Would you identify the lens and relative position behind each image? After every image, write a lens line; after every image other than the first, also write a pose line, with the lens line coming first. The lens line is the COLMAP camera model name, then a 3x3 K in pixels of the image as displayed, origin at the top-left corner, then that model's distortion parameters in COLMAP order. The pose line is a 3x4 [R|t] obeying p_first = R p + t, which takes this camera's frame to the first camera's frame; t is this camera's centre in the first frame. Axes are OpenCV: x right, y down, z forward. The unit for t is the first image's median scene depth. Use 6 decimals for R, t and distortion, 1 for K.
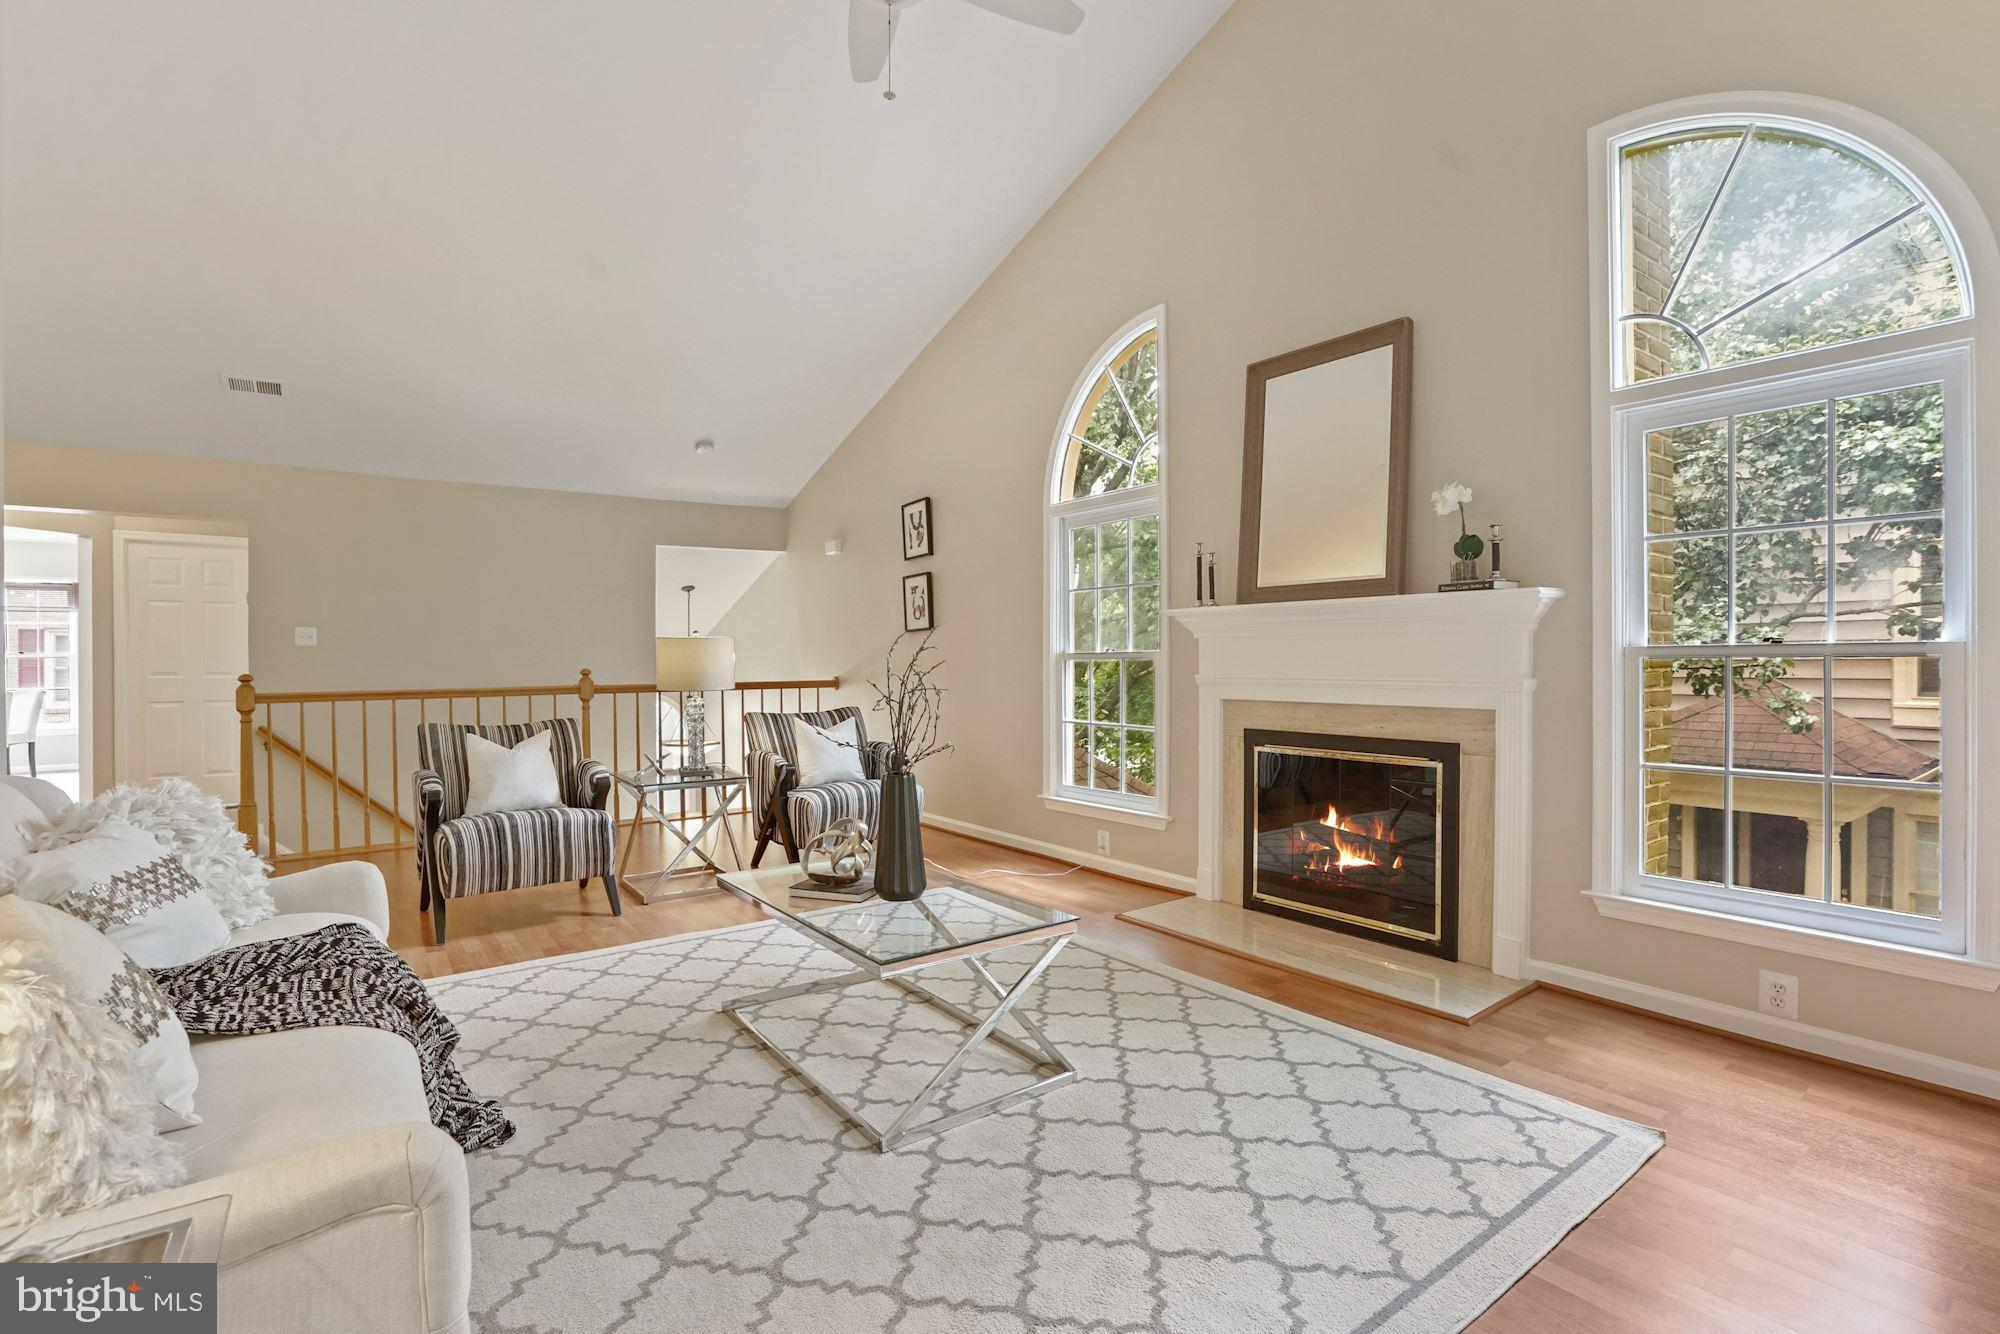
lens RADIAL K [[934.3, 0, 1013.5], [0, 934.3, 664.6], [0, 0, 1]] dist [-0.037143, 0.014164]
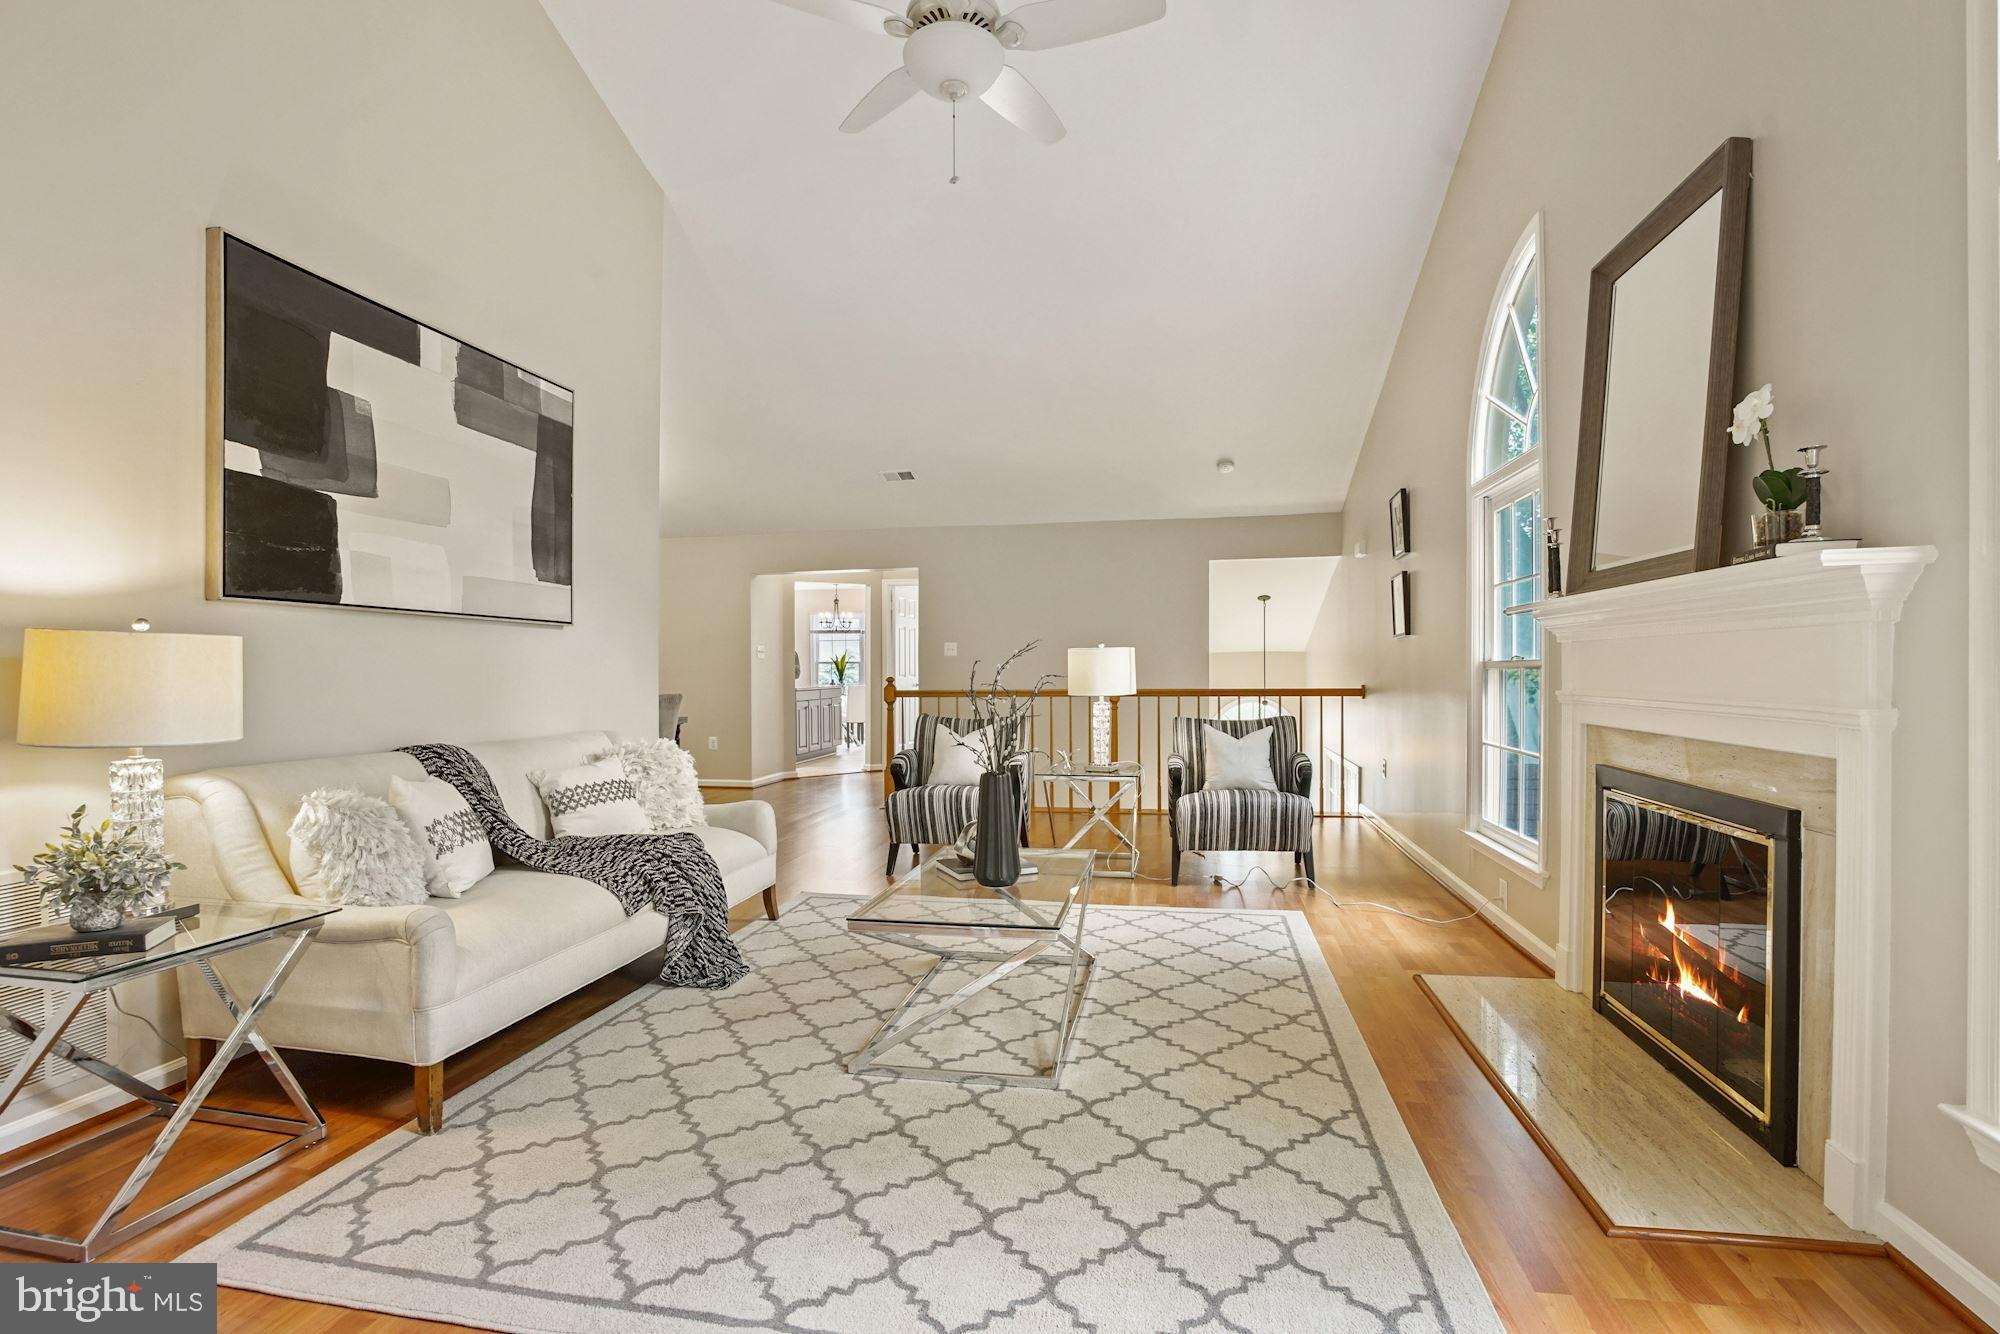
lens RADIAL K [[934.3, 0, 1004.7], [0, 934.3, 671.3], [0, 0, 1]] dist [-0.037143, 0.014164]
pose [[0.670179, 0.005455, -0.742179, 0.566714], [-0.002047, 0.999983, 0.005502, -0.009704], [0.742196, -0.002168, 0.670179, 0.202707]]
